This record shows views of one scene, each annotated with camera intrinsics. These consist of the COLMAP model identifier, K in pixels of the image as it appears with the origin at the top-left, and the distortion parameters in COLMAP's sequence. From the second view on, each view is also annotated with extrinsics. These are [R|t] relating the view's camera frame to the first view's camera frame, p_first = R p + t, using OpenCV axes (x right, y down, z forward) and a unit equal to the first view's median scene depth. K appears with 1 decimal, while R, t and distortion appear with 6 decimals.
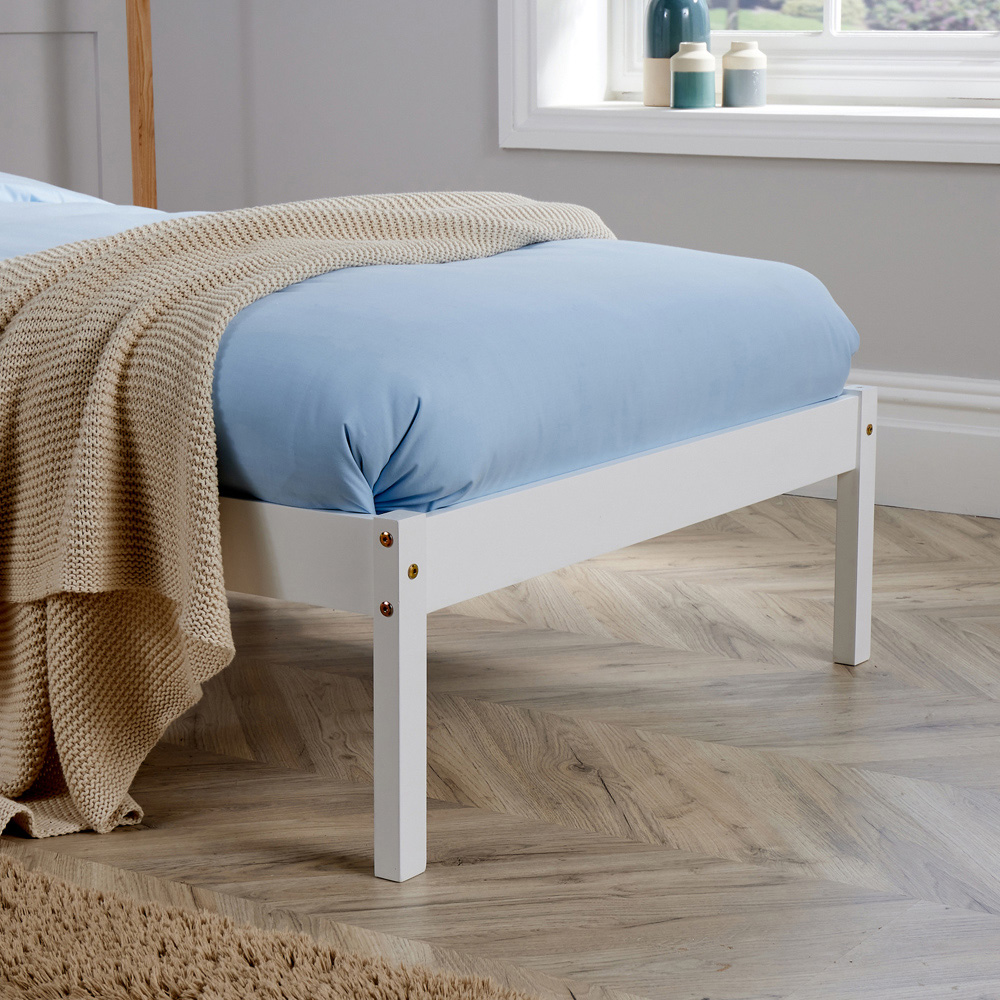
lens RADIAL K [[2480.2, 0, 500.3], [0, 2480.2, 440.8], [0, 0, 1]] dist [0.035226, 0.157845]
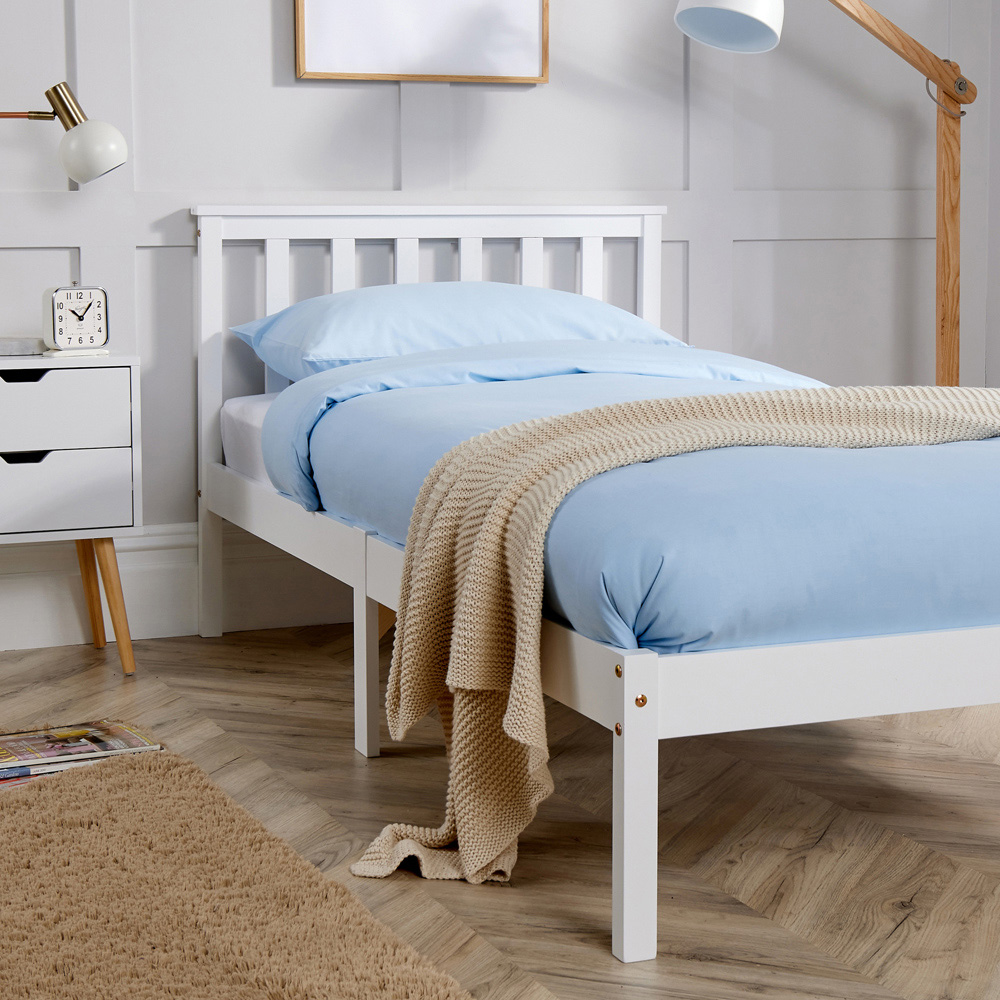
lens RADIAL K [[2178.1, 0, 529.9], [0, 2178.1, 385.4], [0, 0, 1]] dist [0.012609, 0.091816]
pose [[0.839286, 0.045548, -0.541779, 0.448408], [-0.092638, 0.993893, -0.059951, -0.028448], [0.535740, 0.100505, 0.838380, 0.068652]]
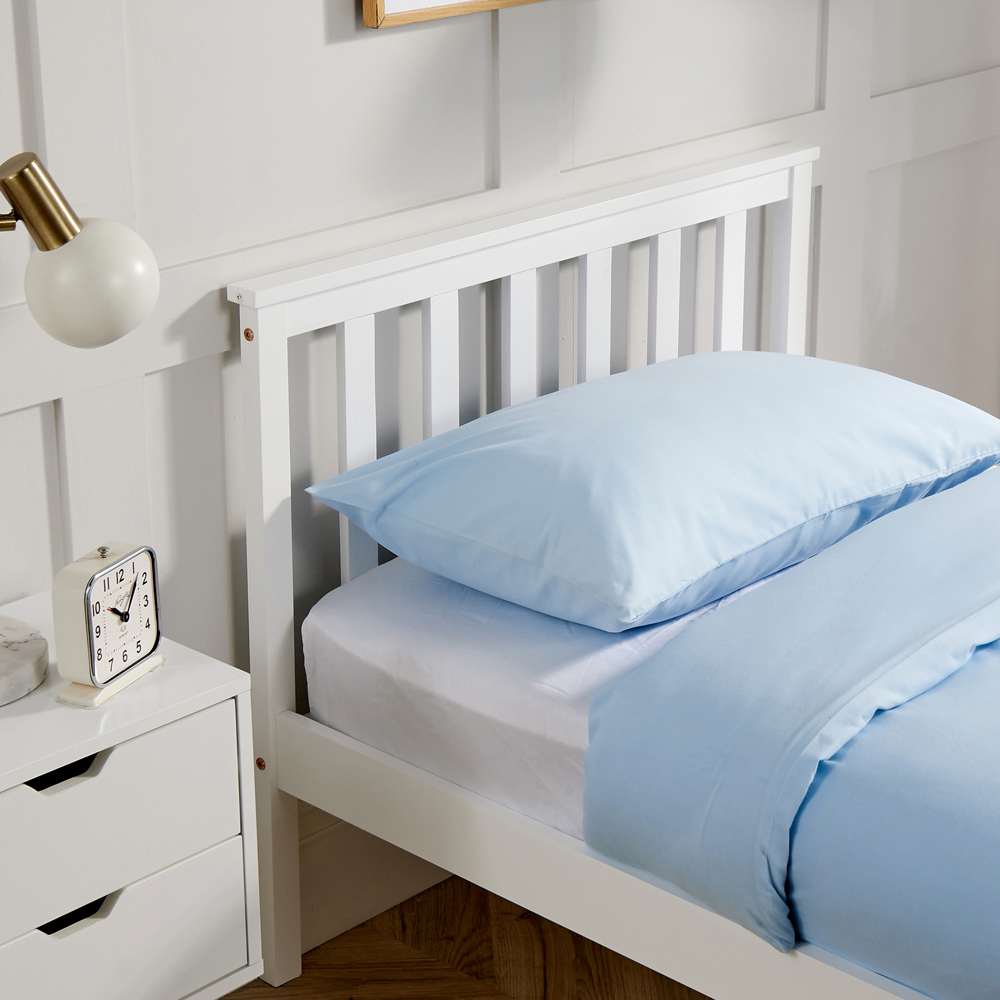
lens RADIAL K [[2400.0, 0, 517.0], [0, 2400.0, 390.5], [0, 0, 1]] dist [-0.000414, 0.210340]
pose [[0.988203, 0.044883, -0.146426, -0.424582], [-0.024067, 0.989724, 0.140954, -0.349463], [0.151247, -0.135767, 0.979128, 0.338501]]
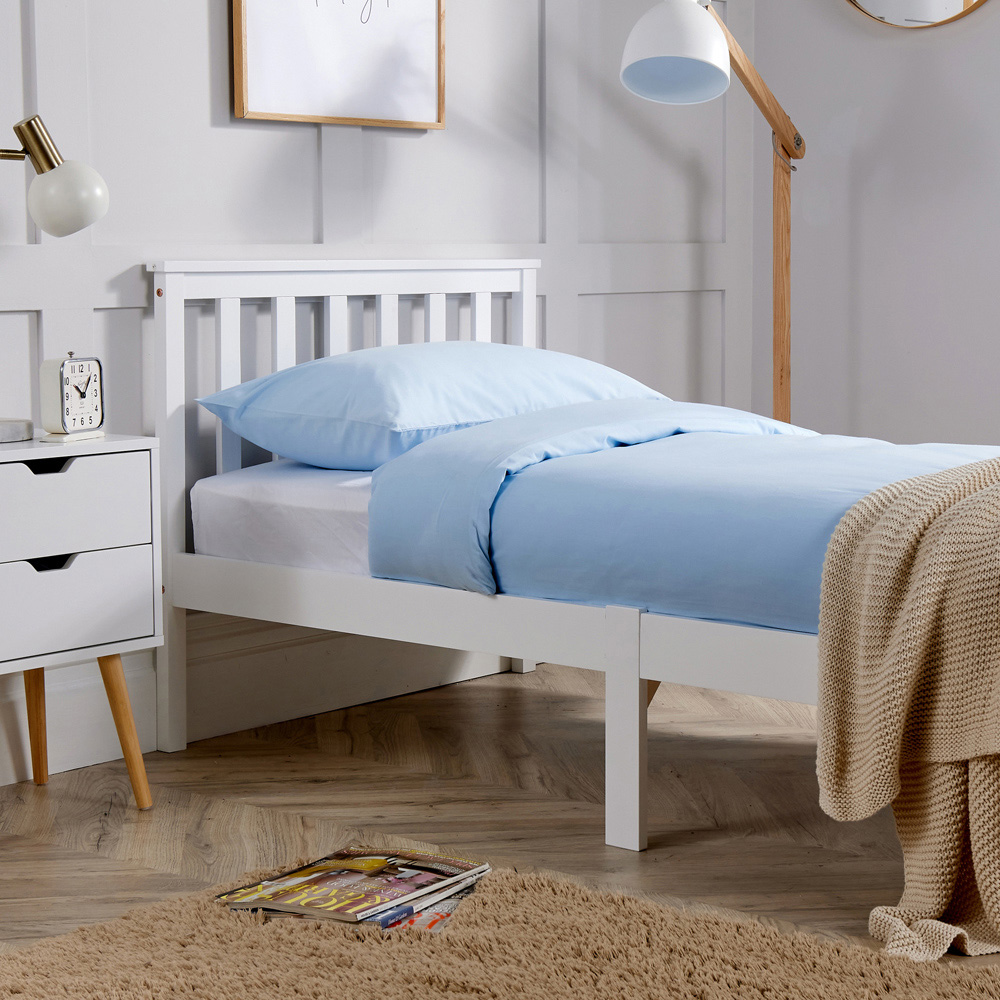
lens RADIAL K [[2242.1, 0, 499.8], [0, 2242.1, 445.3], [0, 0, 1]] dist [0.009492, 0.150348]
pose [[0.994692, 0.006200, -0.102712, -0.303342], [-0.014920, 0.996324, -0.084350, 0.005513], [0.101812, 0.085435, 0.991128, -0.144613]]
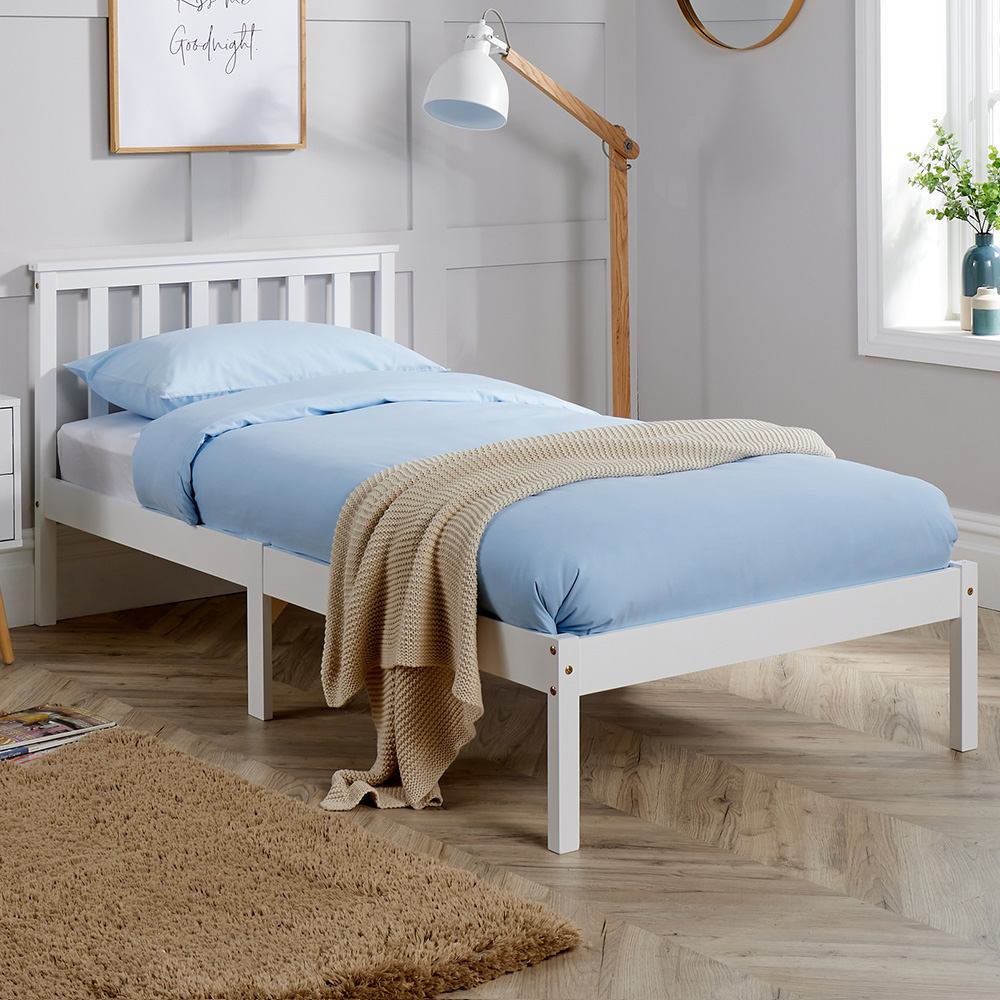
lens RADIAL K [[2294.9, 0, 479.7], [0, 2294.9, 144.2], [0, 0, 1]] dist [-0.011399, 0.092647]
pose [[0.942120, 0.002270, -0.335267, 0.413161], [-0.051497, 0.989091, -0.138011, -0.080790], [0.331297, 0.147288, 0.931960, -0.535205]]
